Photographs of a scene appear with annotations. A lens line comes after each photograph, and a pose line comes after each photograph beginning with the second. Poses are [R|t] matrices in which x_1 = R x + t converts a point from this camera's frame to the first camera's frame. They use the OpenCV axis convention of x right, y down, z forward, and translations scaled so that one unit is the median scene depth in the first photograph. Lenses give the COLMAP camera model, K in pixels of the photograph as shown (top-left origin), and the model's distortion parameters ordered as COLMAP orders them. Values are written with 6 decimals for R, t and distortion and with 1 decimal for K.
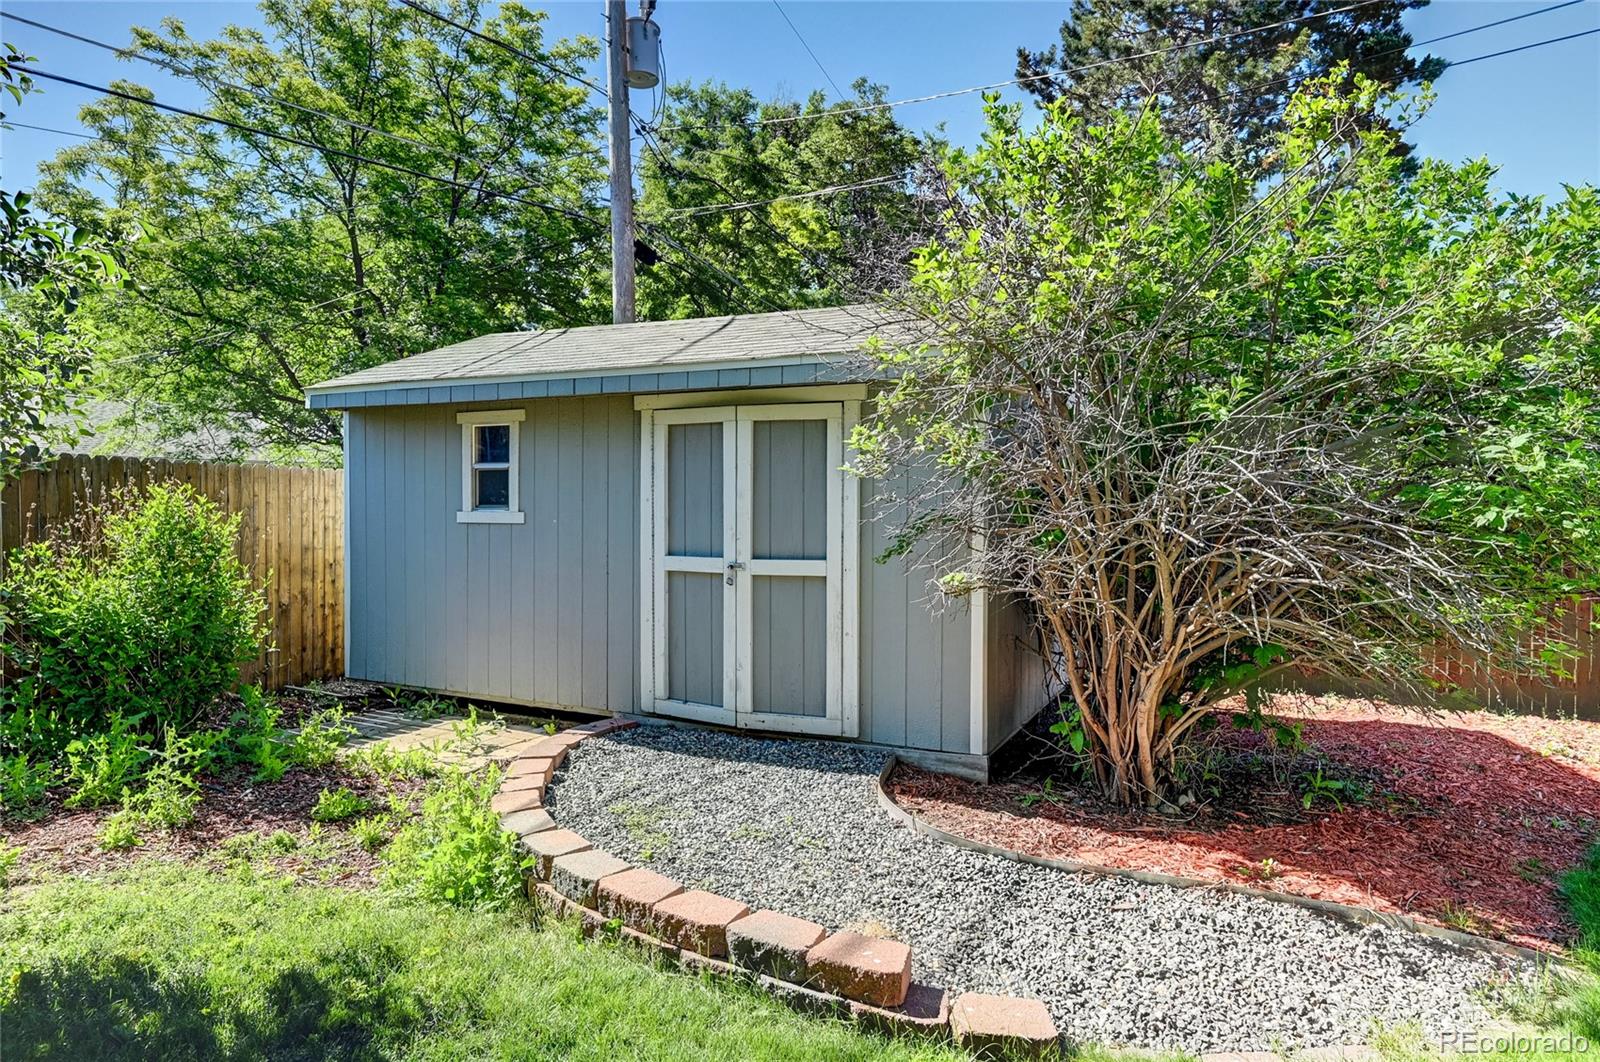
lens RADIAL K [[927.6, 0, 800.0], [0, 927.6, 531.0], [0, 0, 1]] dist [-0.000185, -0.000113]
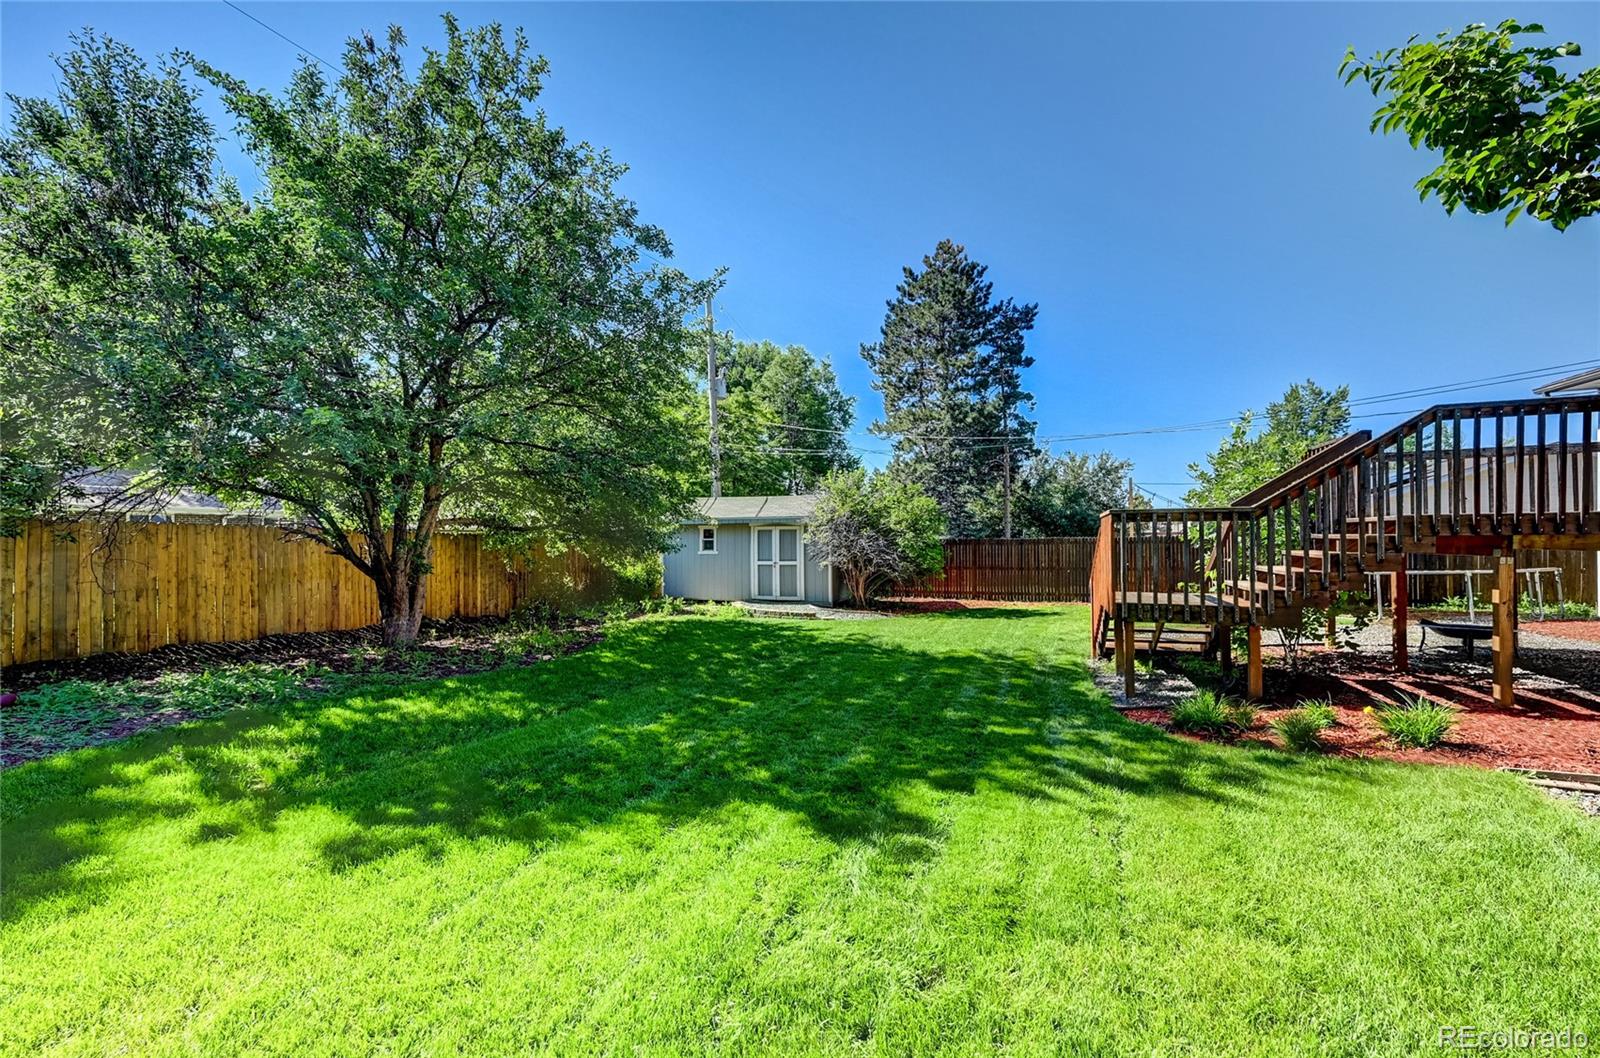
lens RADIAL K [[641.1, 0, 799.4], [0, 641.1, 551.5], [0, 0, 1]] dist [-0.000087, -0.000001]
pose [[0.995630, -0.010010, 0.092843, -0.206227], [0.011115, 0.999873, -0.011393, 0.016018], [-0.092717, 0.012376, 0.995616, -1.772123]]
